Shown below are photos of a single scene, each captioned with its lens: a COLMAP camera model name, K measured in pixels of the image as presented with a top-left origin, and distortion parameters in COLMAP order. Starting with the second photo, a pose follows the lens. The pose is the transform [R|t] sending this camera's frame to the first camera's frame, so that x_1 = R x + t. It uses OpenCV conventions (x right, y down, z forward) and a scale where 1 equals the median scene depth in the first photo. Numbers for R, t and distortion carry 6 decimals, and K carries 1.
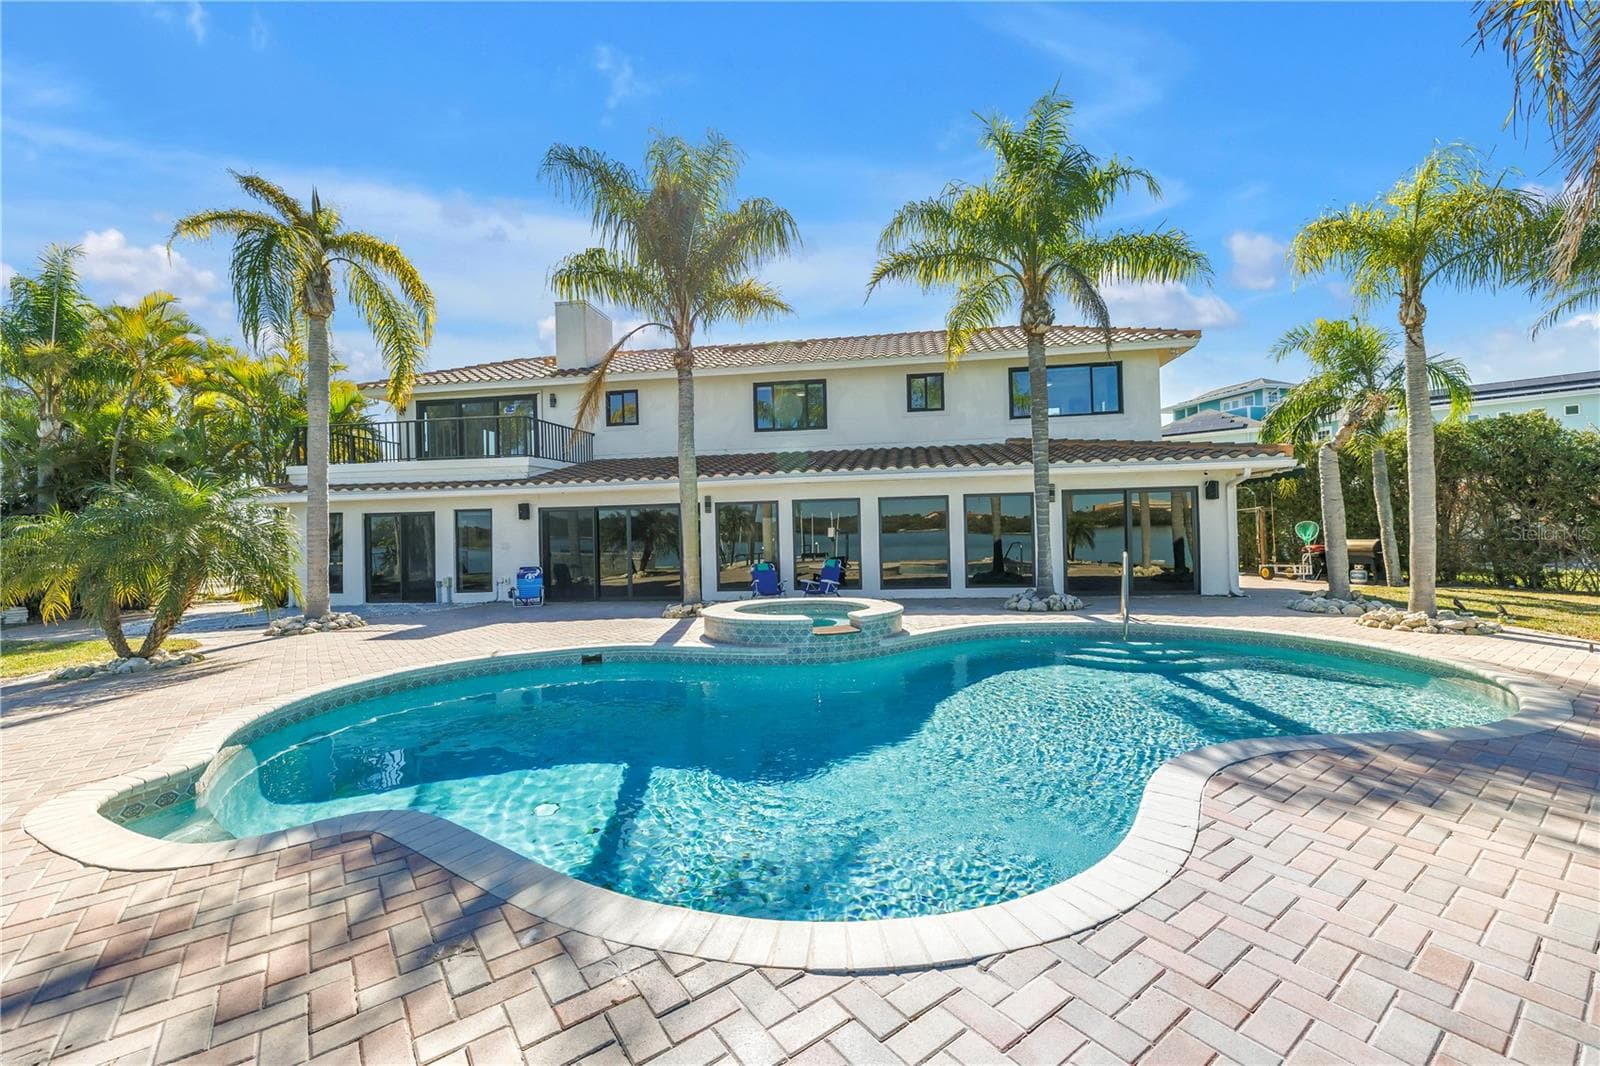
lens RADIAL K [[667.2, 0, 800.0], [0, 667.2, 533.0], [0, 0, 1]] dist [-0.000066, -0.000046]
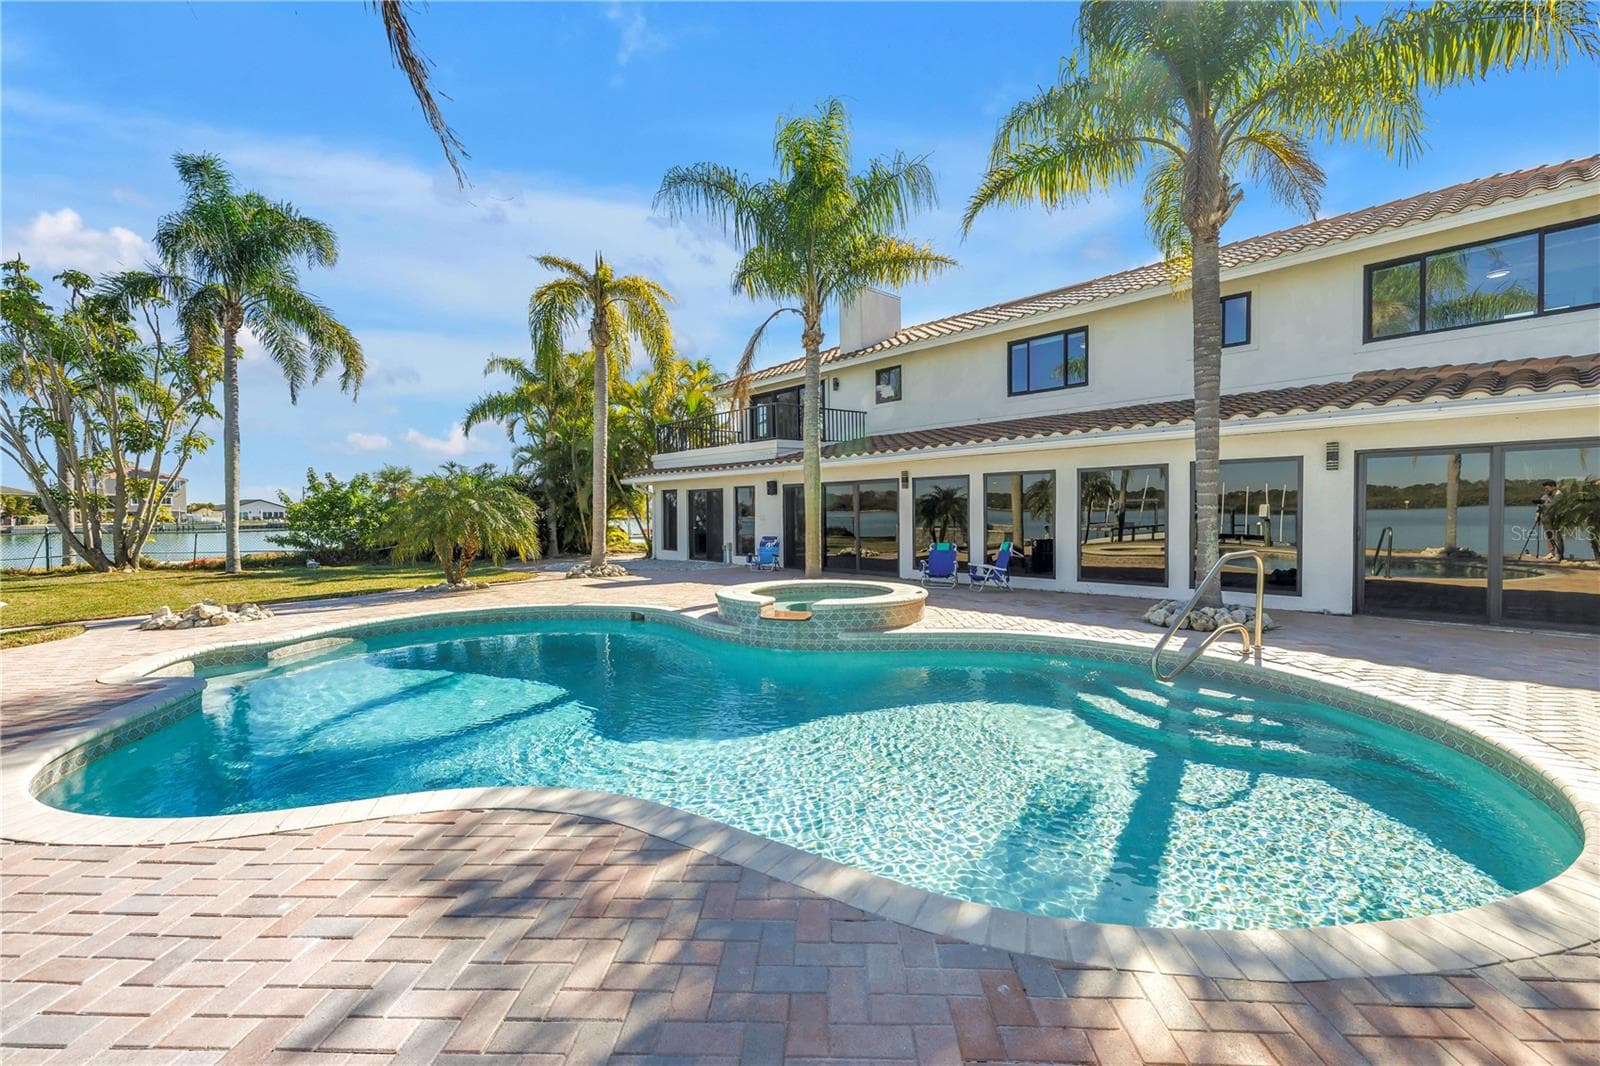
lens RADIAL K [[667.2, 0, 800.0], [0, 667.2, 533.0], [0, 0, 1]] dist [-0.000066, -0.000046]
pose [[0.776553, 0.036713, -0.628982, 0.394196], [-0.008276, 0.998809, 0.048081, -0.011653], [0.629998, -0.032132, 0.775932, 0.160257]]
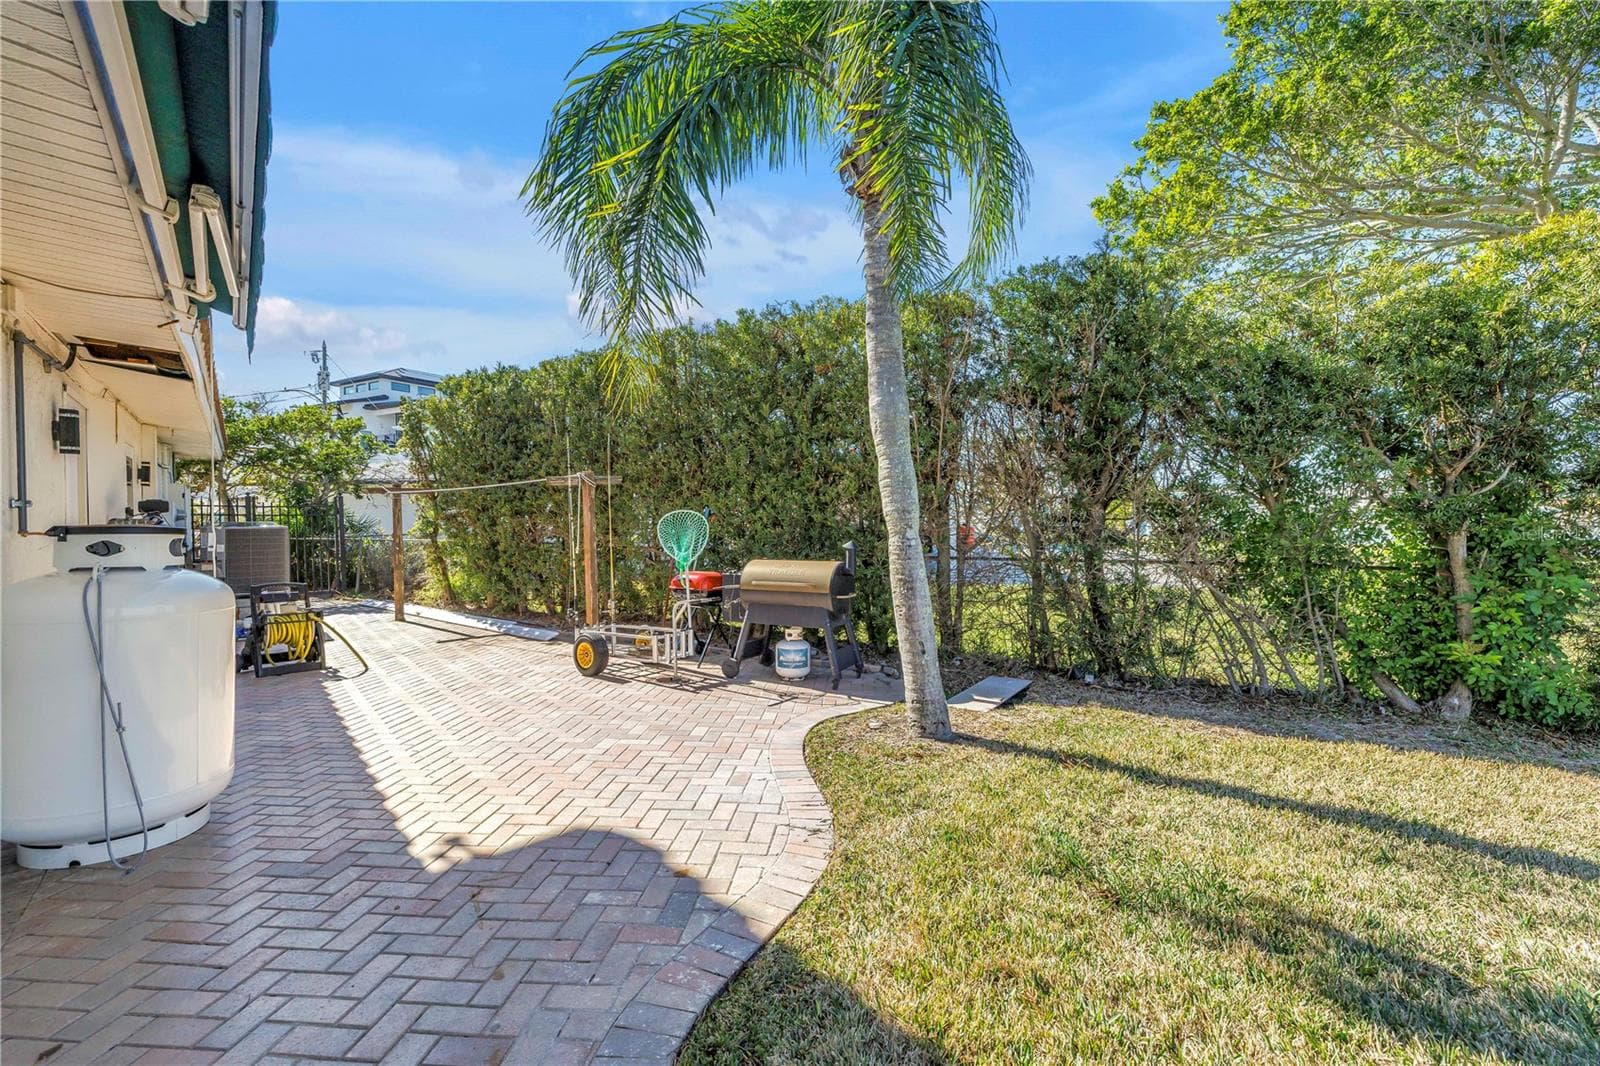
lens RADIAL K [[667.2, 0, 800.0], [0, 667.2, 533.0], [0, 0, 1]] dist [-0.000066, -0.000046]
pose [[0.658139, 0.004219, 0.752885, 0.706888], [-0.013648, 0.999887, 0.006328, -0.010369], [-0.752773, -0.014440, 0.658122, 0.955477]]
